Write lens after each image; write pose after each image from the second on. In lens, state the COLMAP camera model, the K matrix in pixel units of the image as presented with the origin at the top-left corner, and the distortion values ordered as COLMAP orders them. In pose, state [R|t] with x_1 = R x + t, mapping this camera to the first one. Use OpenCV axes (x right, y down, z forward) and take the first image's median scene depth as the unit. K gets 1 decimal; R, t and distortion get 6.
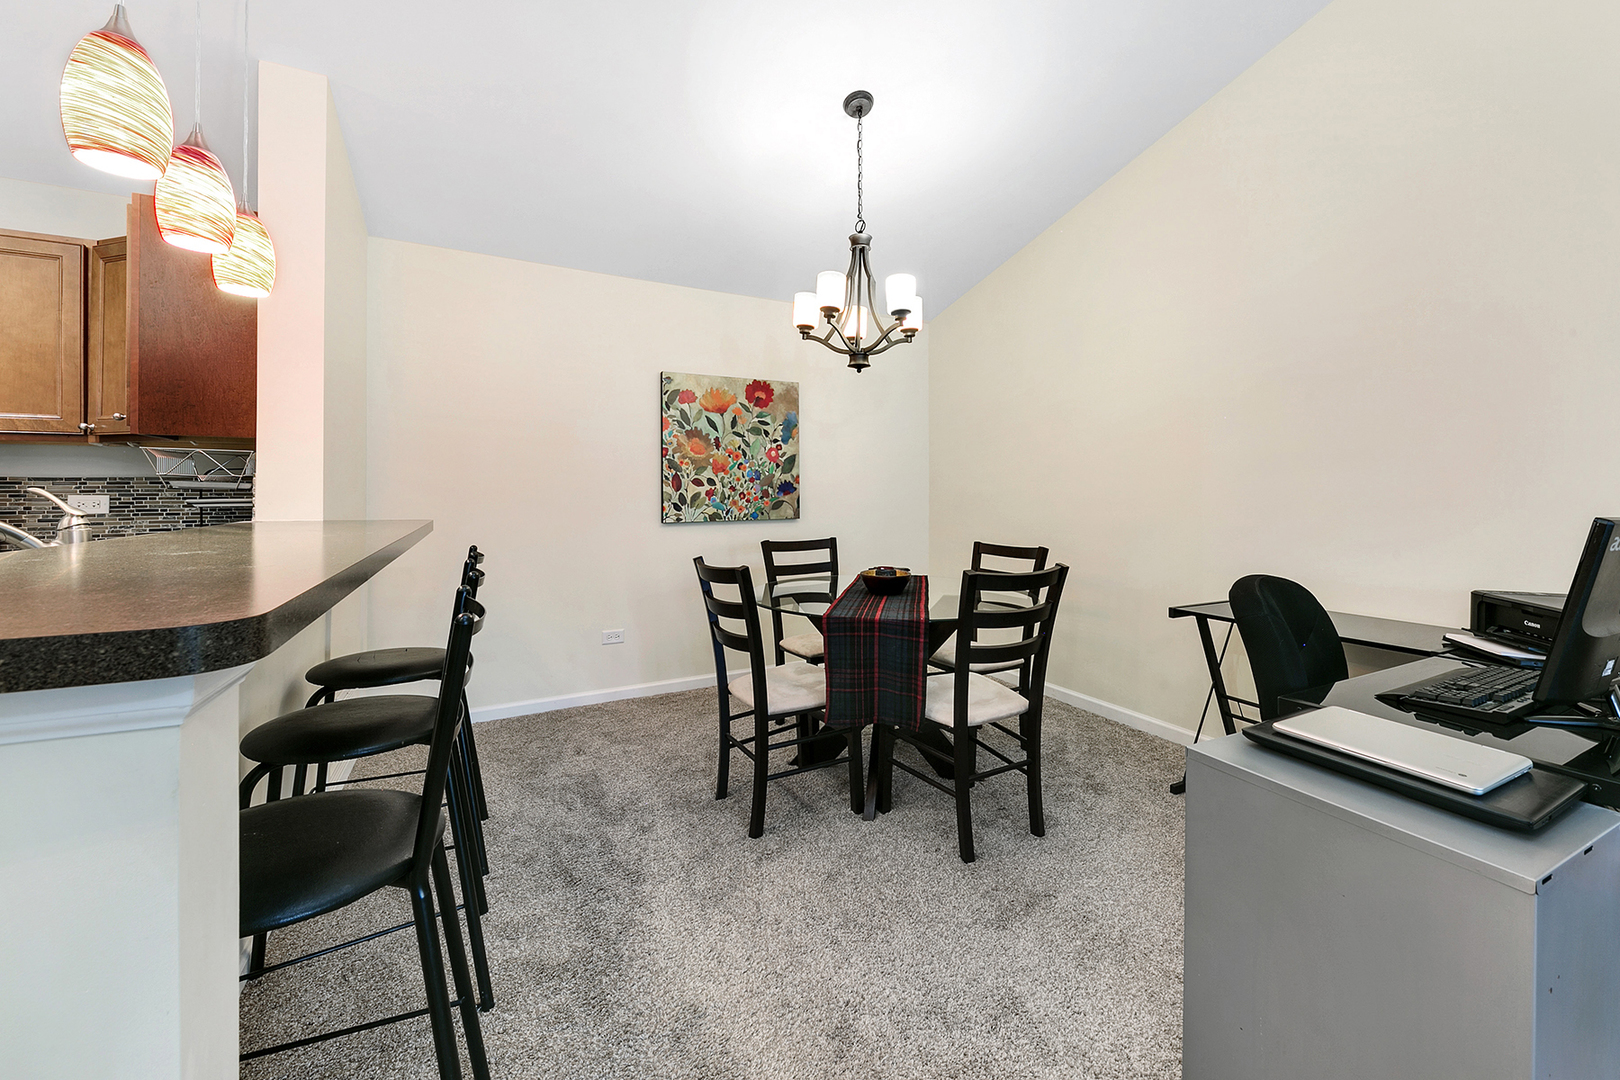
lens RADIAL K [[637.4, 0, 837.5], [0, 637.4, 485.2], [0, 0, 1]] dist [0.000299, 0.000064]
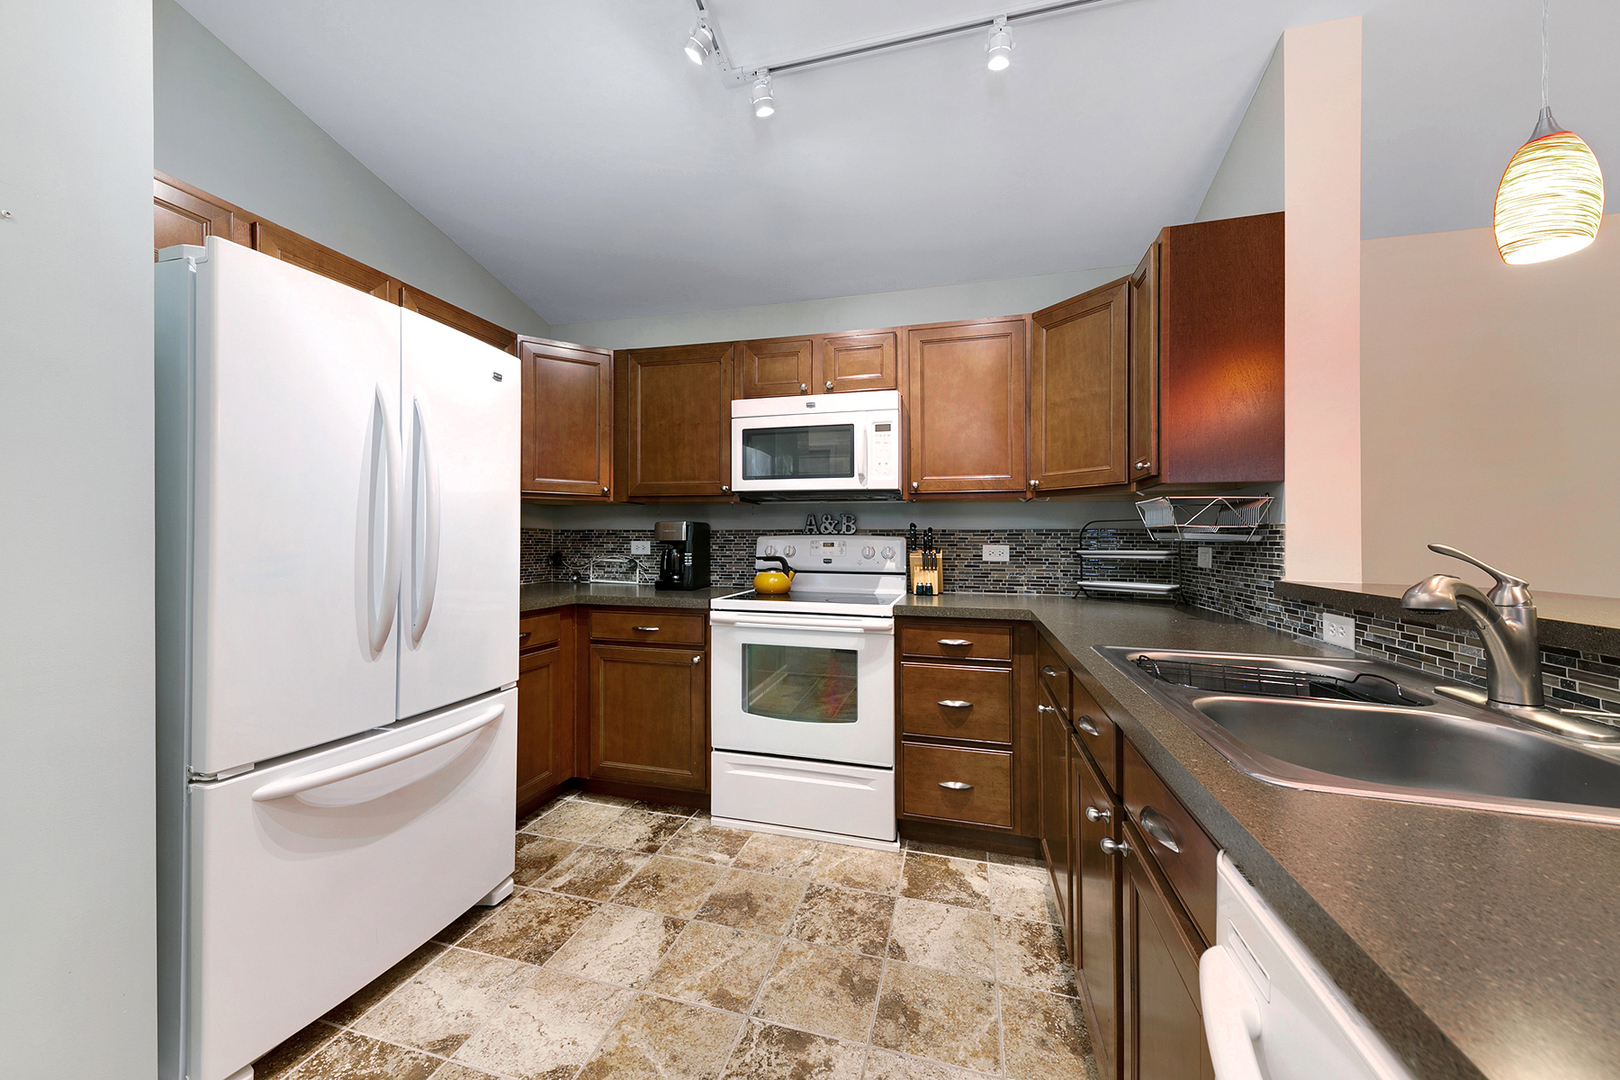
lens RADIAL K [[602.8, 0, 798.8], [0, 602.8, 531.6], [0, 0, 1]] dist [0.026243, -0.002688]
pose [[0.710657, -0.002498, -0.703534, -0.451560], [-0.000497, 0.999992, -0.004053, -0.002687], [0.703538, 0.003230, 0.710650, -0.013818]]
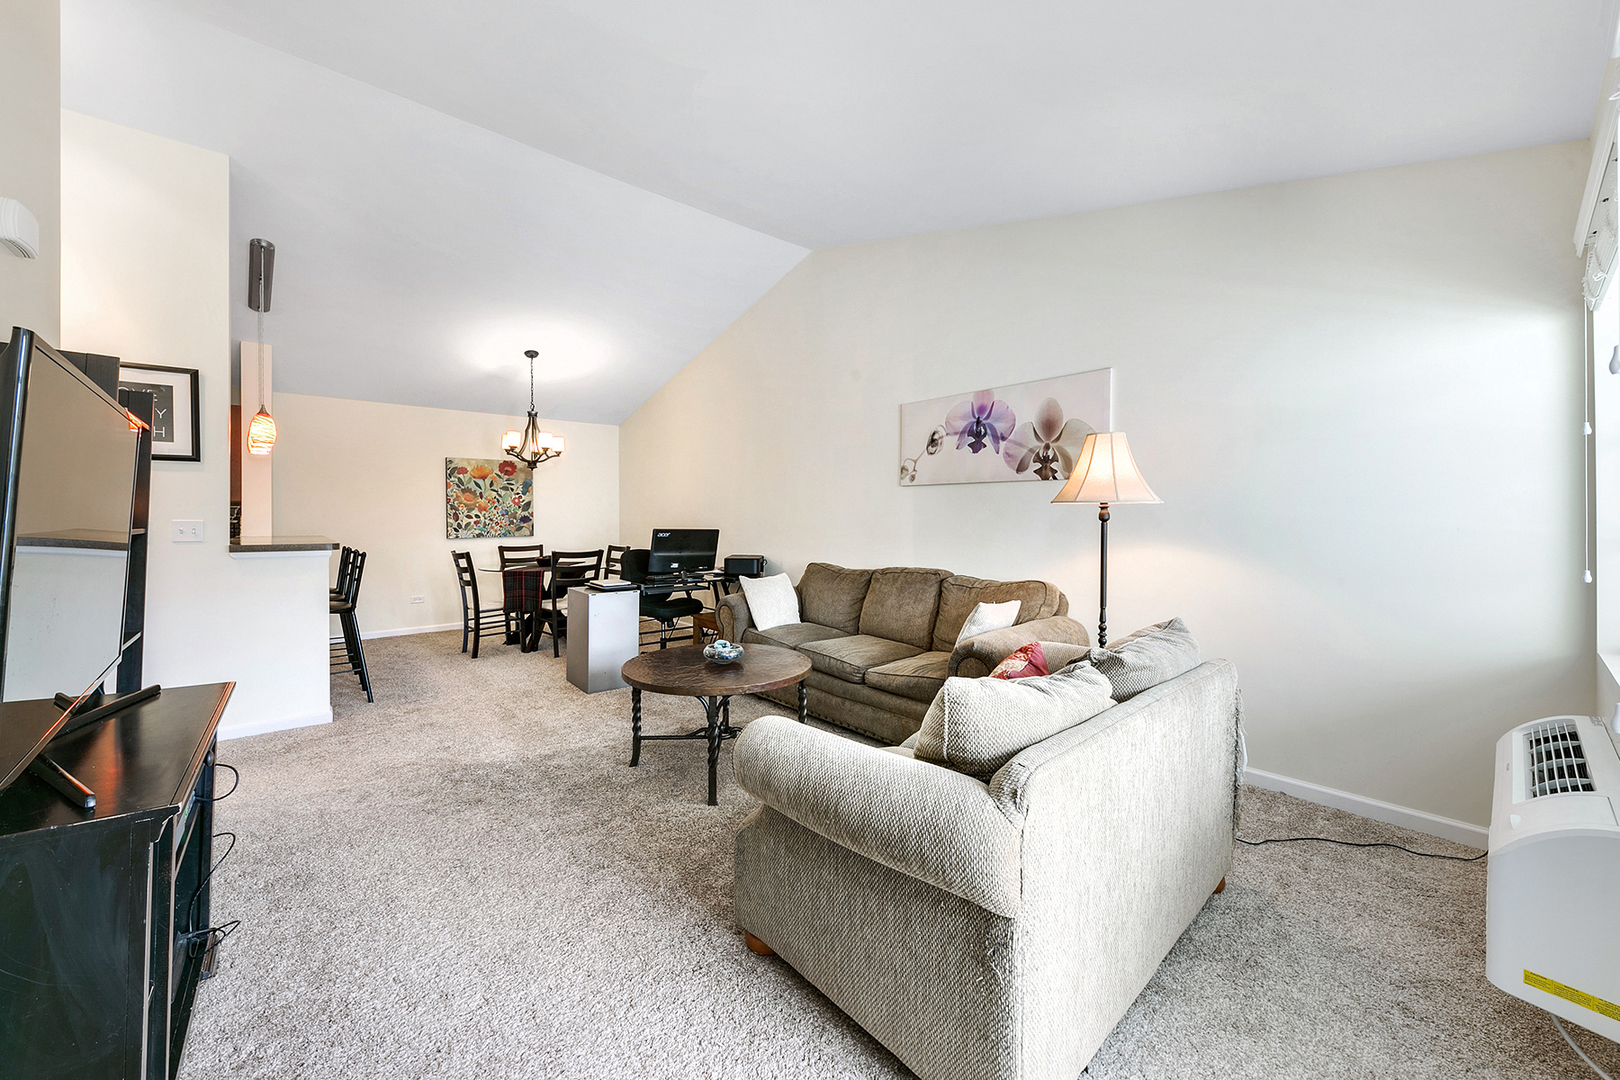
lens RADIAL K [[602.8, 0, 803.5], [0, 602.8, 515.5], [0, 0, 1]] dist [0.026243, -0.002688]
pose [[0.979900, -0.004311, 0.199444, 0.381006], [0.002452, 0.999951, 0.009568, -0.022485], [-0.199475, -0.008886, 0.979863, -0.924699]]
